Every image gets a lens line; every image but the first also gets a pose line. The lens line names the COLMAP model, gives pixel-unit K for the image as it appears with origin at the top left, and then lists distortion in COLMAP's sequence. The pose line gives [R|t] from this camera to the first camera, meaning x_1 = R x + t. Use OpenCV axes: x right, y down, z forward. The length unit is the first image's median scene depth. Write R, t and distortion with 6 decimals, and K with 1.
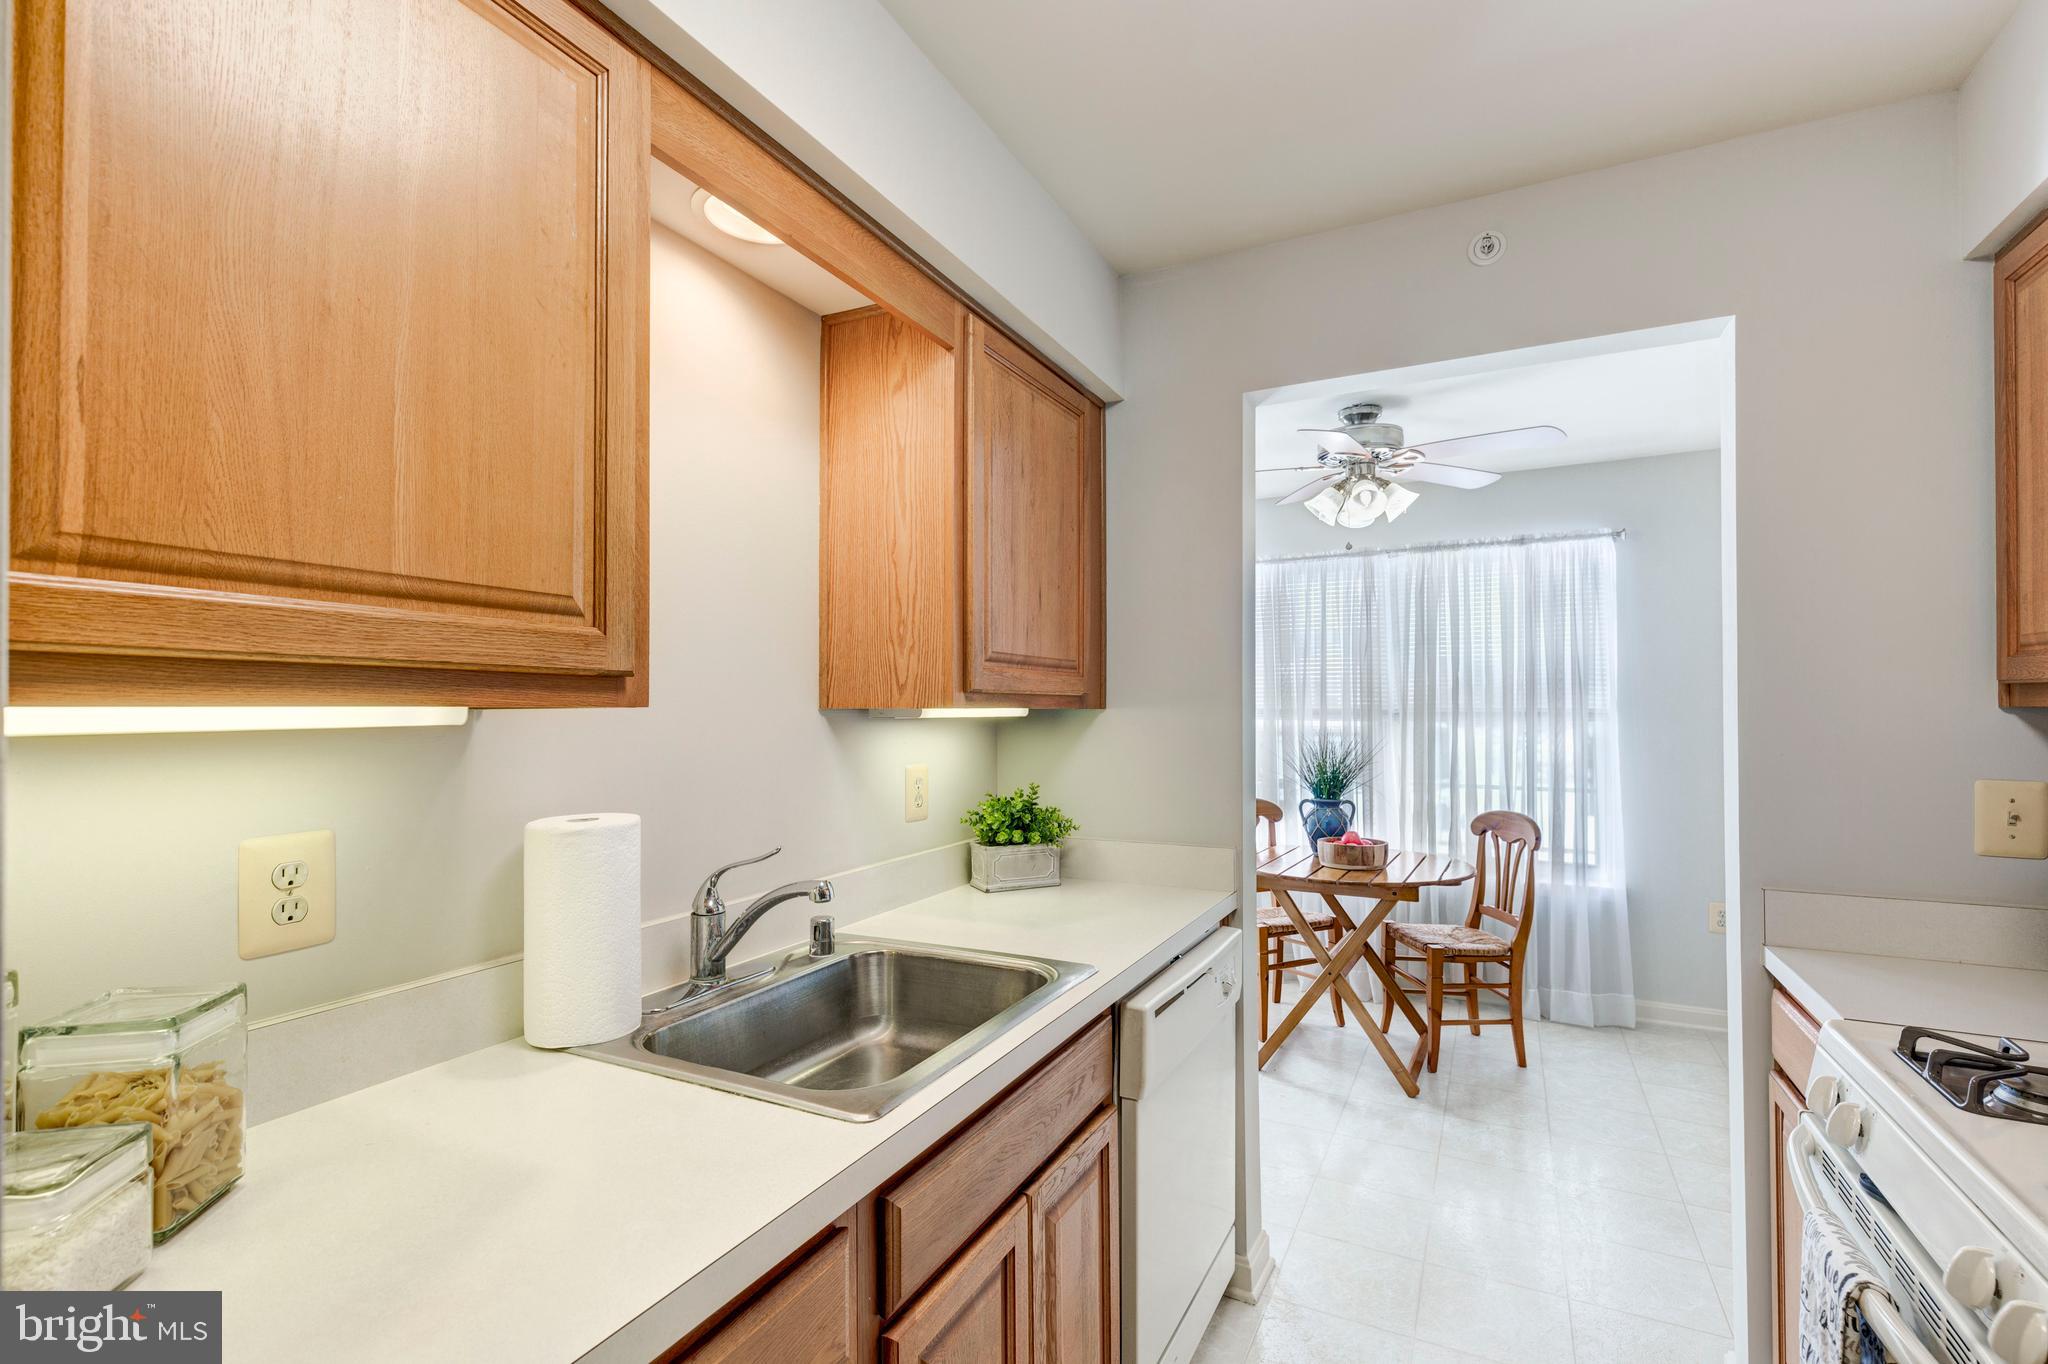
lens RADIAL K [[928.3, 0, 1074.2], [0, 928.3, 694.9], [0, 0, 1]] dist [0.011428, -0.003986]
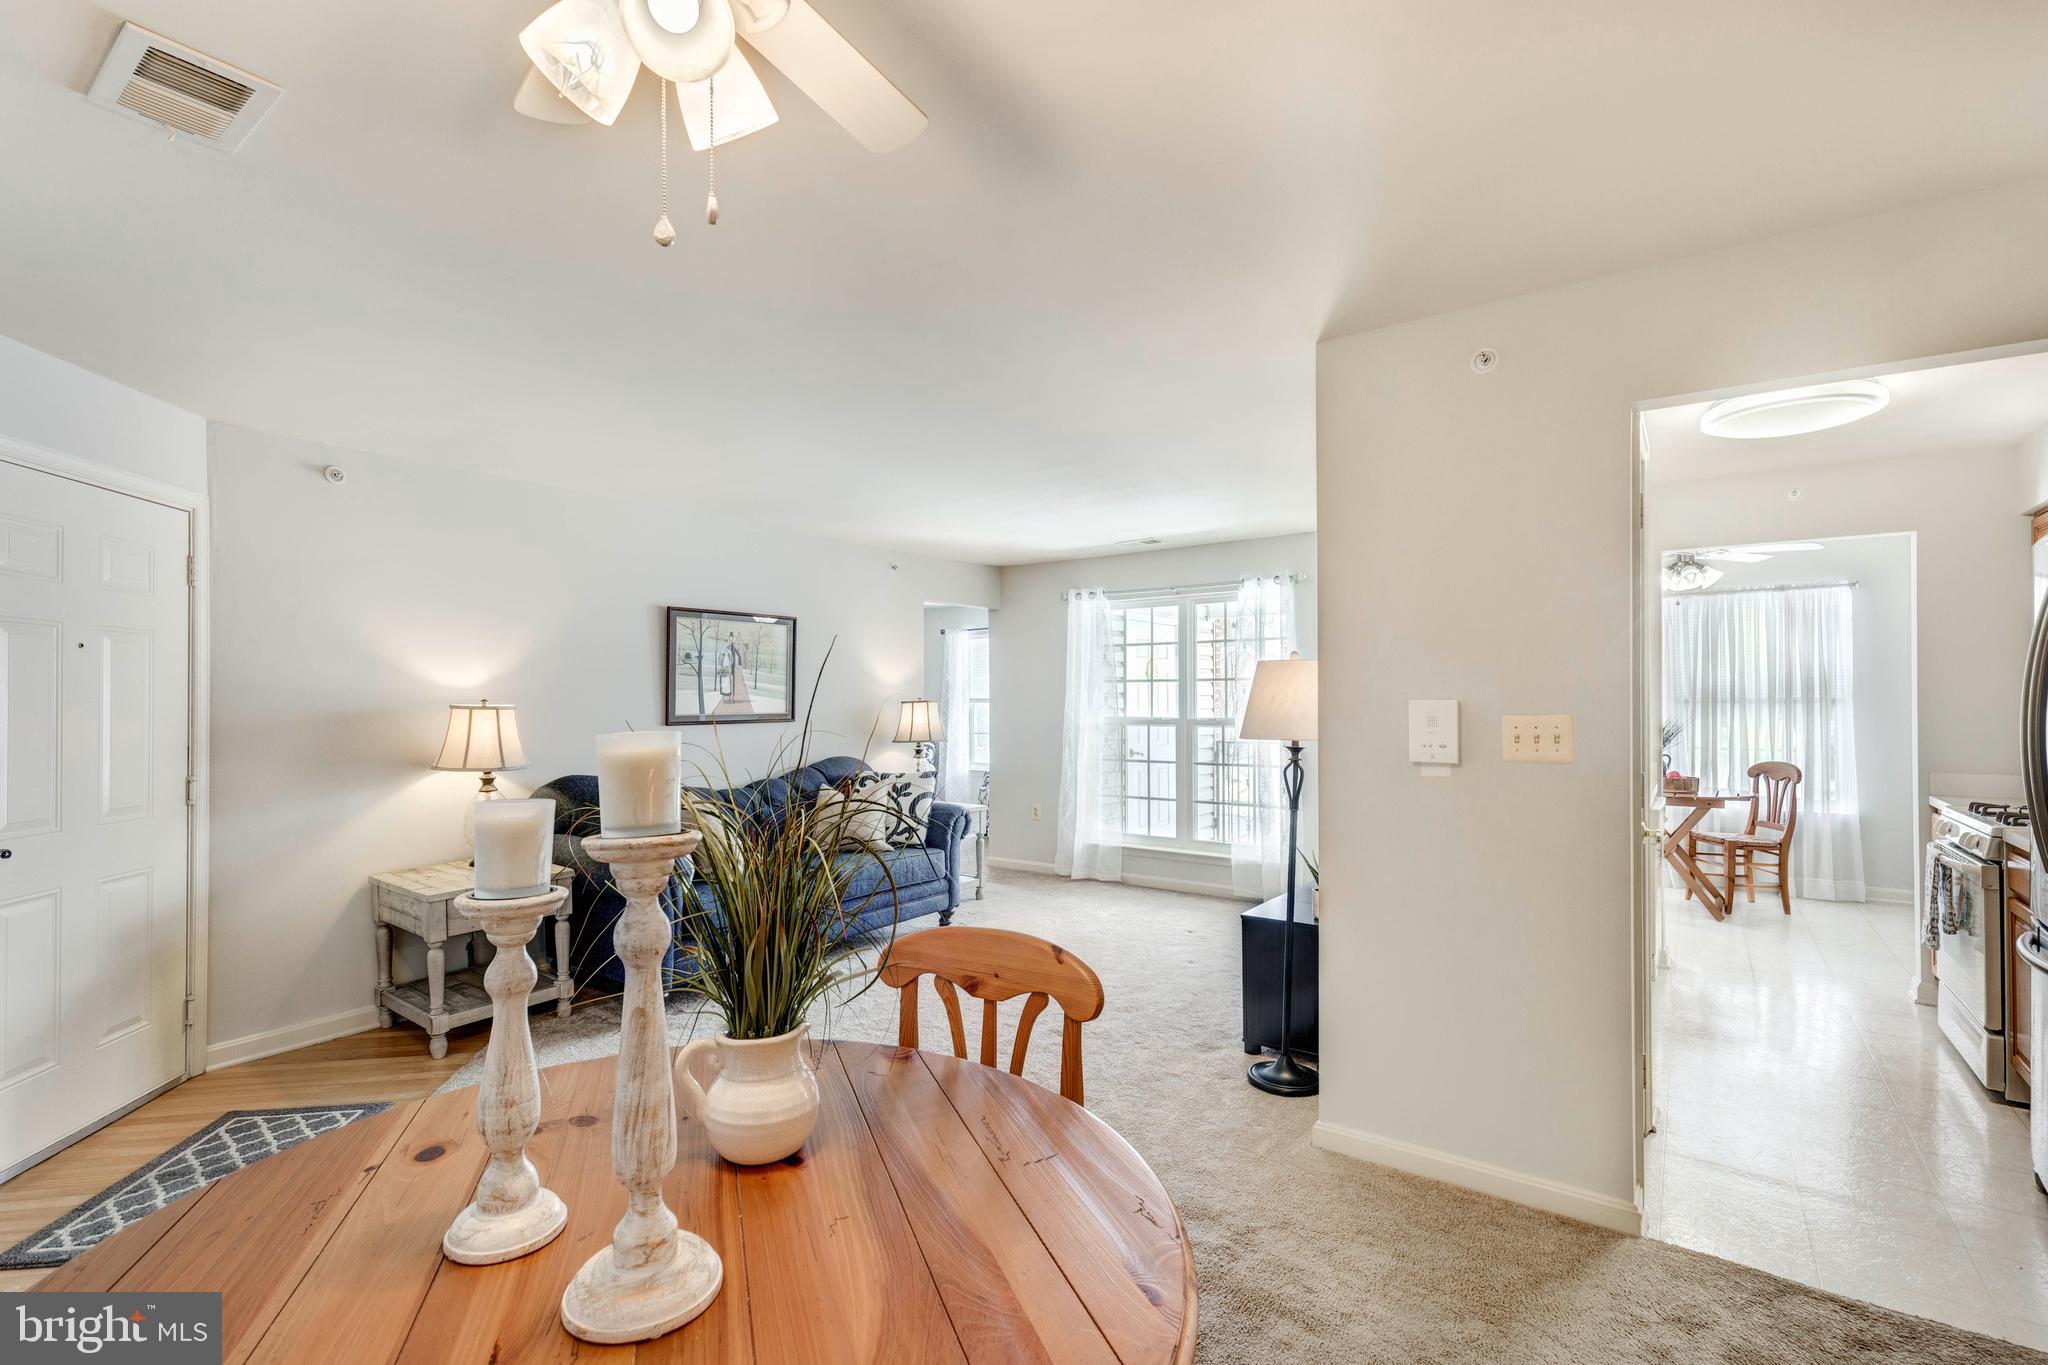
lens RADIAL K [[928.3, 0, 1015.6], [0, 928.3, 695.1], [0, 0, 1]] dist [0.011428, -0.003986]
pose [[0.980818, -0.004220, -0.194879, -0.549202], [0.006019, 0.999945, 0.008637, -0.012877], [0.194832, -0.009644, 0.980789, -0.907090]]
